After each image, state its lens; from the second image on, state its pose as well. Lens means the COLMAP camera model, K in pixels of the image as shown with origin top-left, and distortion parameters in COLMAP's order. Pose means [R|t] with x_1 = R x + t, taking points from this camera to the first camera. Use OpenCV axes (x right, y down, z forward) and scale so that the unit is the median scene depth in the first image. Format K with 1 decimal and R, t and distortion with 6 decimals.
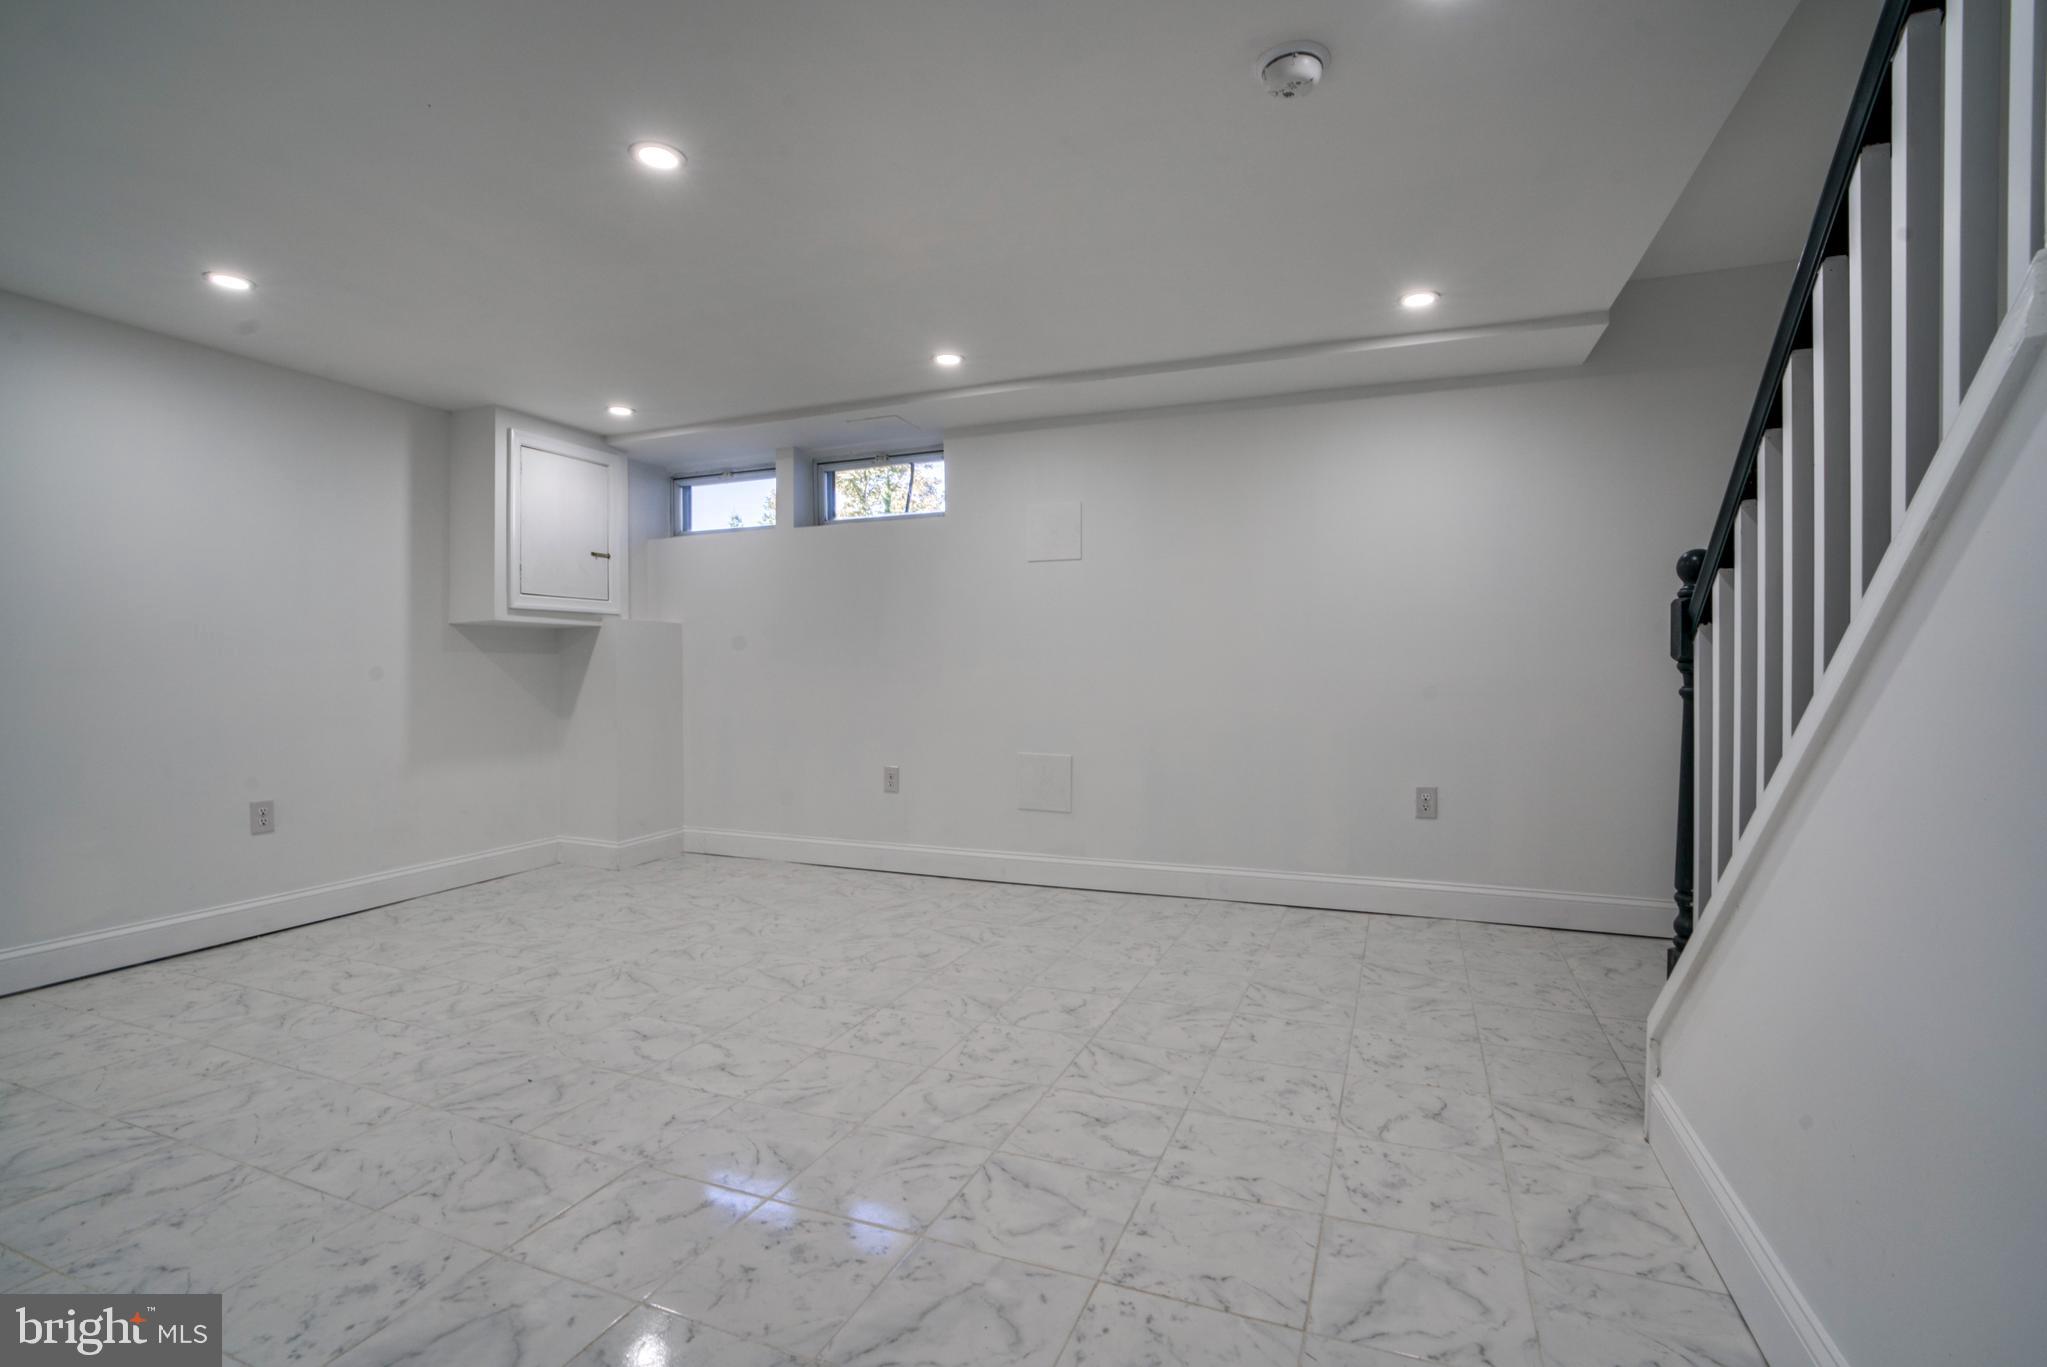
lens RADIAL K [[941.5, 0, 1019.4], [0, 941.5, 683.2], [0, 0, 1]] dist [-0.069185, 0.028614]
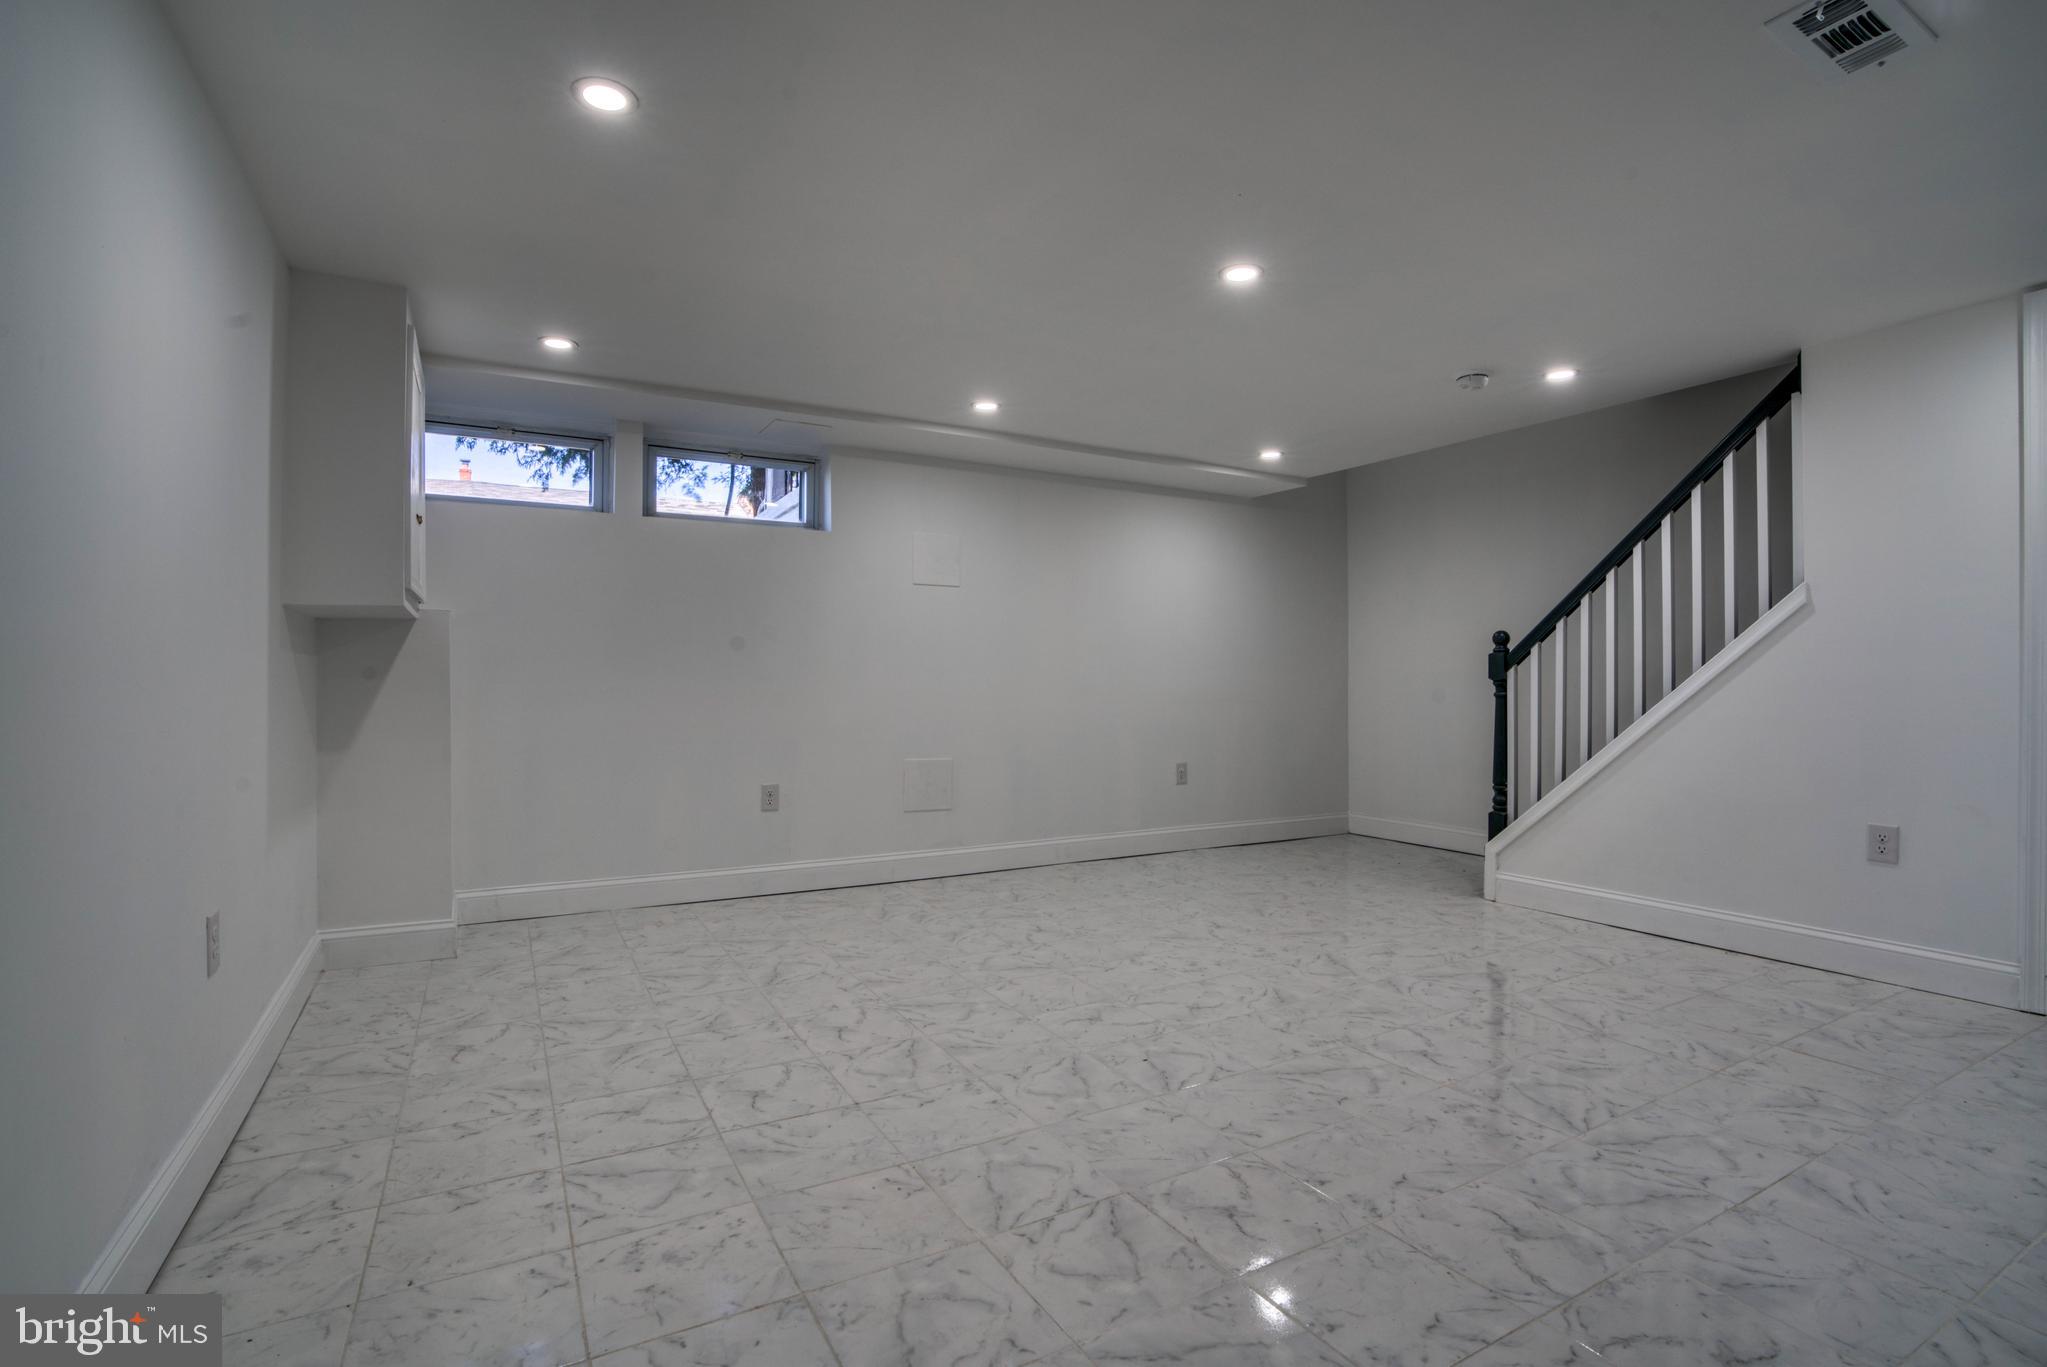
lens RADIAL K [[952.5, 0, 1017.6], [0, 952.5, 684.2], [0, 0, 1]] dist [-0.070975, 0.033953]
pose [[0.622411, 0.004299, 0.782679, -1.232426], [0.008162, 0.999895, -0.011982, 0.001639], [-0.782648, 0.013846, 0.622310, 0.345442]]
